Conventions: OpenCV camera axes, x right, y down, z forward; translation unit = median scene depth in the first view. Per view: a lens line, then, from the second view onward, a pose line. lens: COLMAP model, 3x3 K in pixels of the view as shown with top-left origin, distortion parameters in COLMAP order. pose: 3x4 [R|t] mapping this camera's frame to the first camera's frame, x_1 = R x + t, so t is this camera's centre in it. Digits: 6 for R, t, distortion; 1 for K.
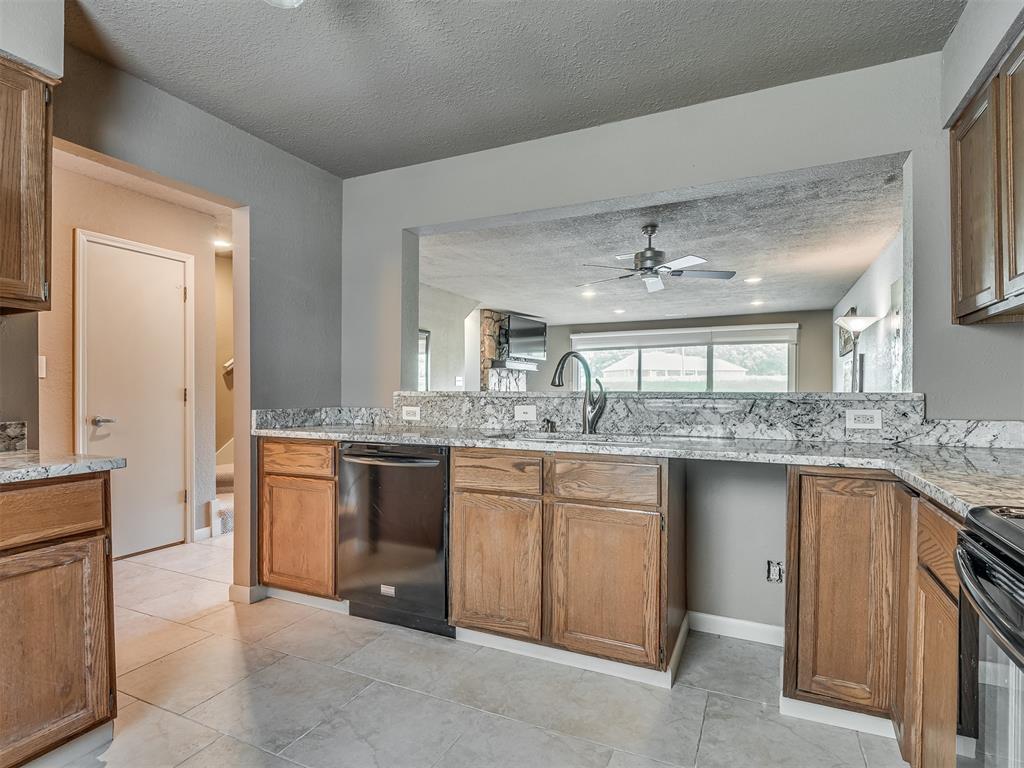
lens RADIAL K [[519.0, 0, 512.6], [0, 519.0, 394.1], [0, 0, 1]] dist [0.001699, -0.001424]
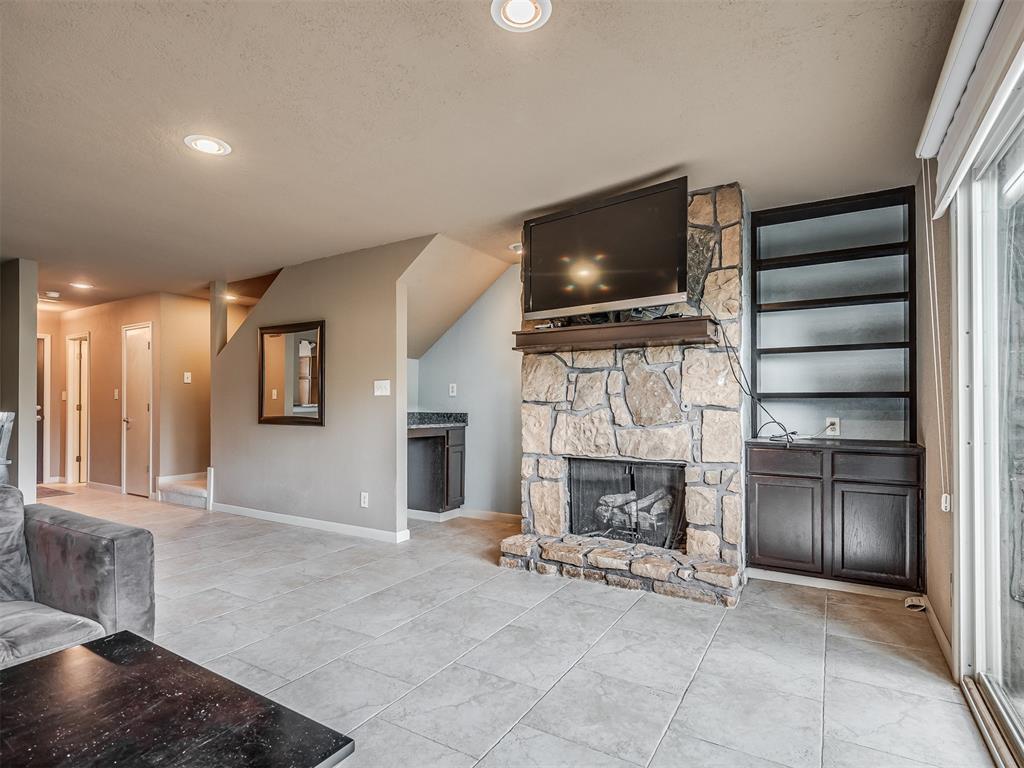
lens RADIAL K [[529.9, 0, 510.0], [0, 529.9, 396.5], [0, 0, 1]] dist [-0.000811, -0.002594]
pose [[-0.105937, -0.013546, -0.994281, 1.342792], [-0.003567, 0.999906, -0.013242, -0.020606], [0.994366, 0.002144, -0.105975, 3.270909]]
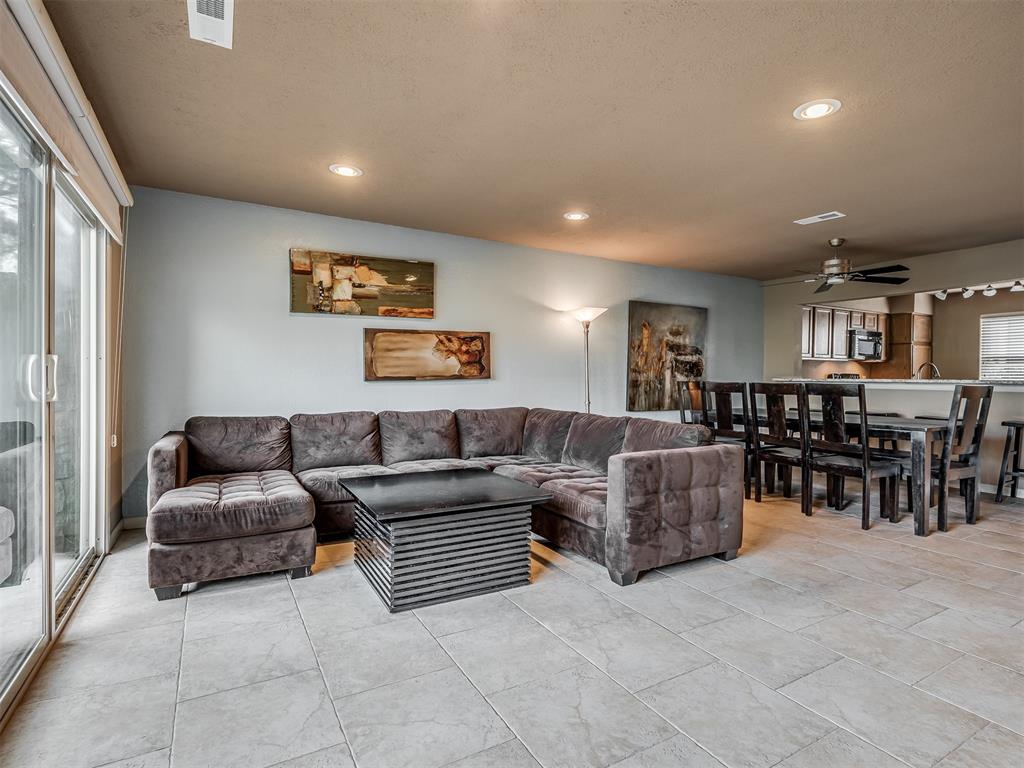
lens RADIAL K [[532.0, 0, 505.6], [0, 532.0, 380.6], [0, 0, 1]] dist [0.021554, -0.027598]
pose [[-0.821928, -0.015527, 0.569380, 0.289481], [-0.007116, 0.999830, 0.016993, -0.022690], [-0.569547, 0.009915, -0.821899, 3.728777]]
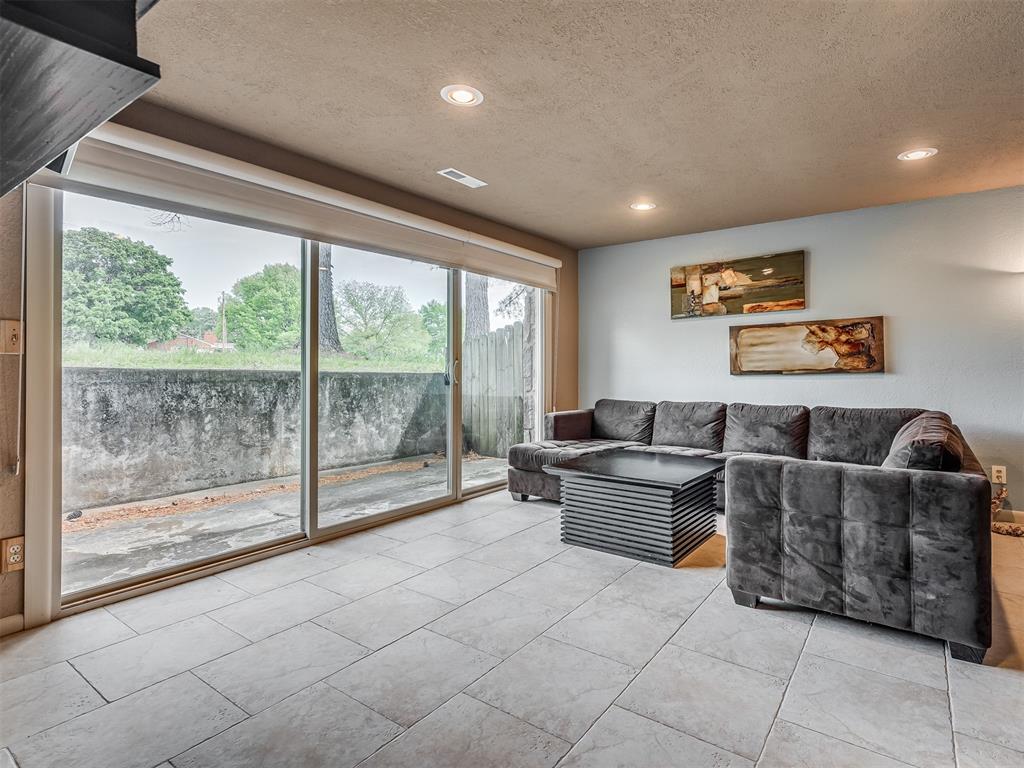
lens RADIAL K [[525.3, 0, 560.6], [0, 525.3, 370.1], [0, 0, 1]] dist [0.003721, -0.000629]
pose [[0.149095, -0.003376, 0.988817, -0.270194], [0.007428, 0.999970, 0.002294, -0.014059], [-0.988795, 0.007003, 0.149116, 2.887782]]
